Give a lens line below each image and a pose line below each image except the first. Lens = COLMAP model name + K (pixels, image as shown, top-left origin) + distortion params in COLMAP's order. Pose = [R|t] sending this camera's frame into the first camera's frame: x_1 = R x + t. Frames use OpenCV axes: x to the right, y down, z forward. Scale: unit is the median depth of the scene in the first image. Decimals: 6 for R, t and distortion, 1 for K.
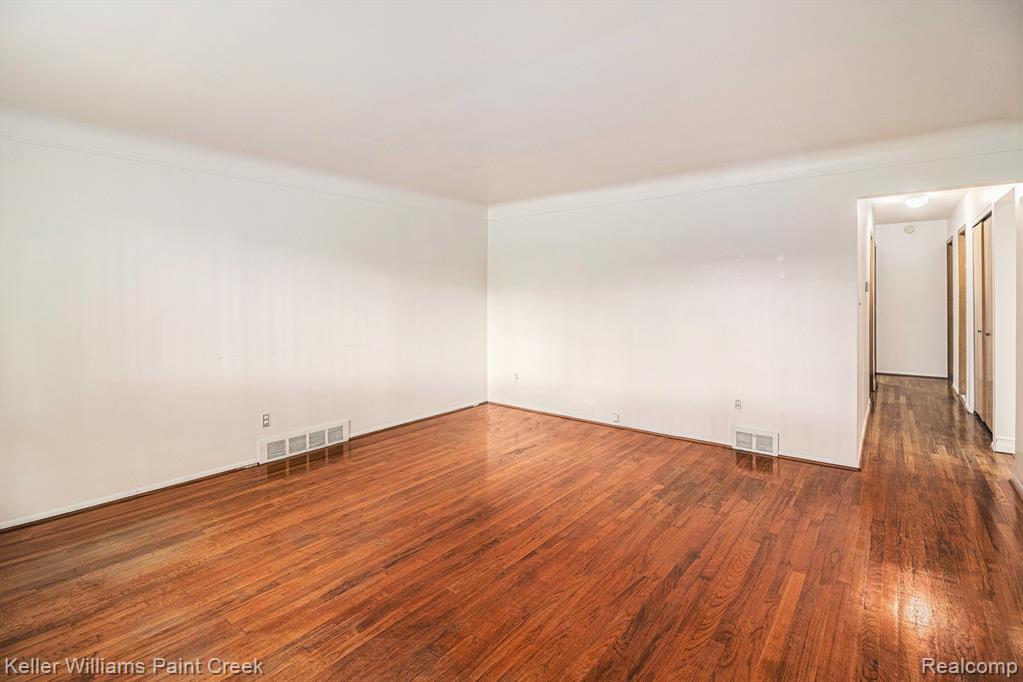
lens RADIAL K [[479.0, 0, 508.6], [0, 479.0, 309.0], [0, 0, 1]] dist [0.001508, -0.000211]
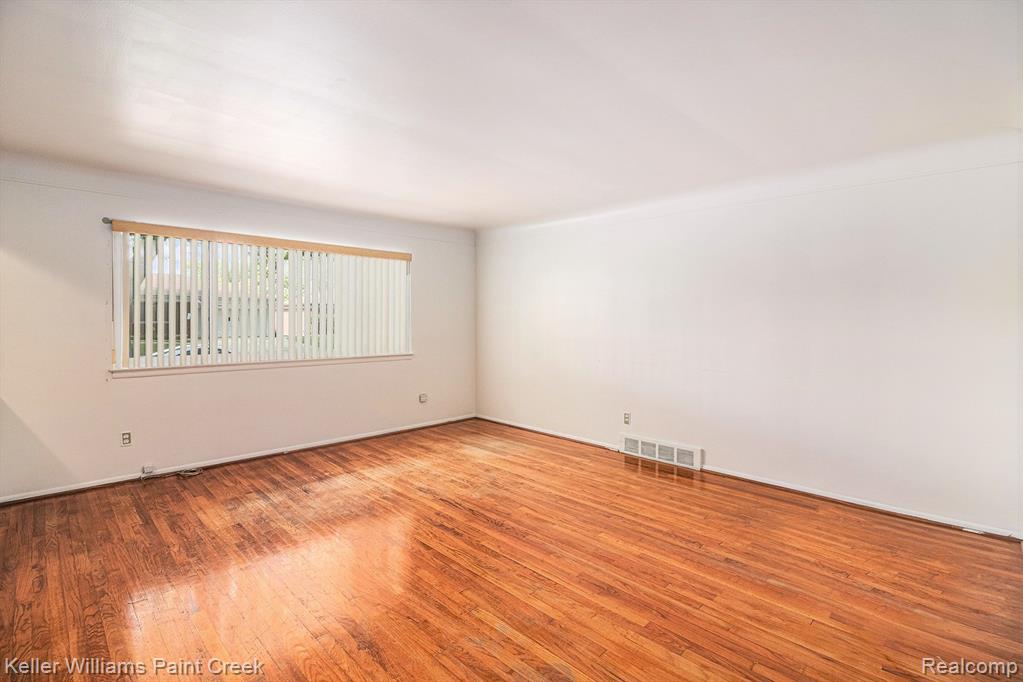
lens RADIAL K [[479.0, 0, 508.6], [0, 479.0, 309.0], [0, 0, 1]] dist [0.001508, -0.000211]
pose [[-0.112223, -0.010408, -0.993629, 0.966173], [-0.028934, 0.999555, -0.007202, -0.034575], [0.993262, 0.027941, -0.112474, 1.098014]]
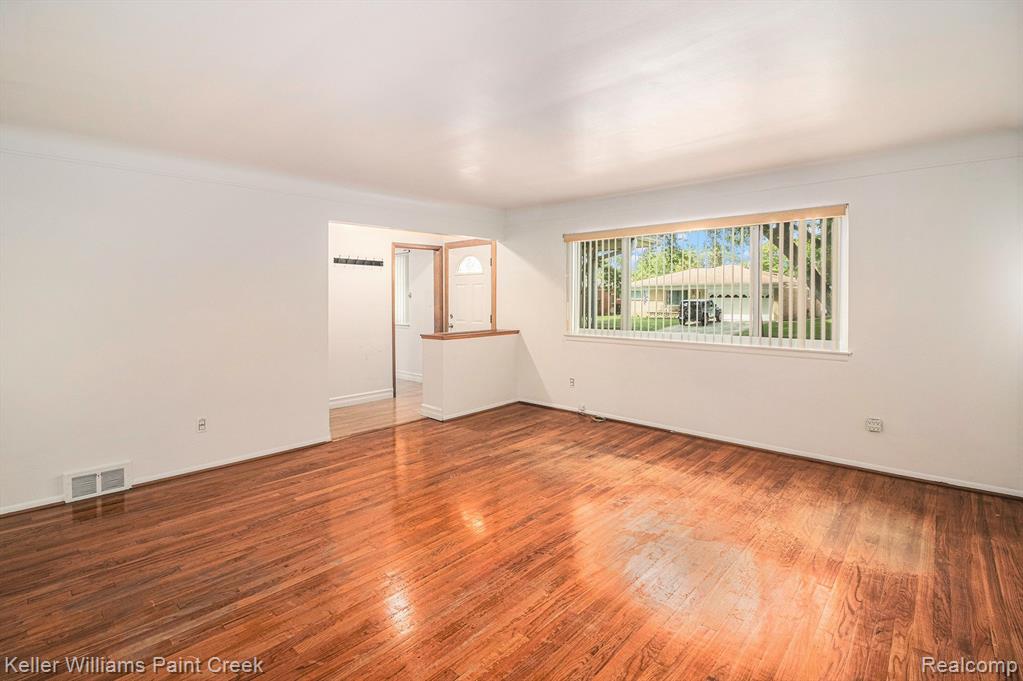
lens RADIAL K [[479.0, 0, 508.6], [0, 479.0, 308.5], [0, 0, 1]] dist [0.001508, -0.000211]
pose [[-0.997200, 0.013376, 0.073577, -0.092468], [0.016709, 0.998853, 0.044866, -0.042109], [-0.072893, 0.045970, -0.996280, 1.809670]]
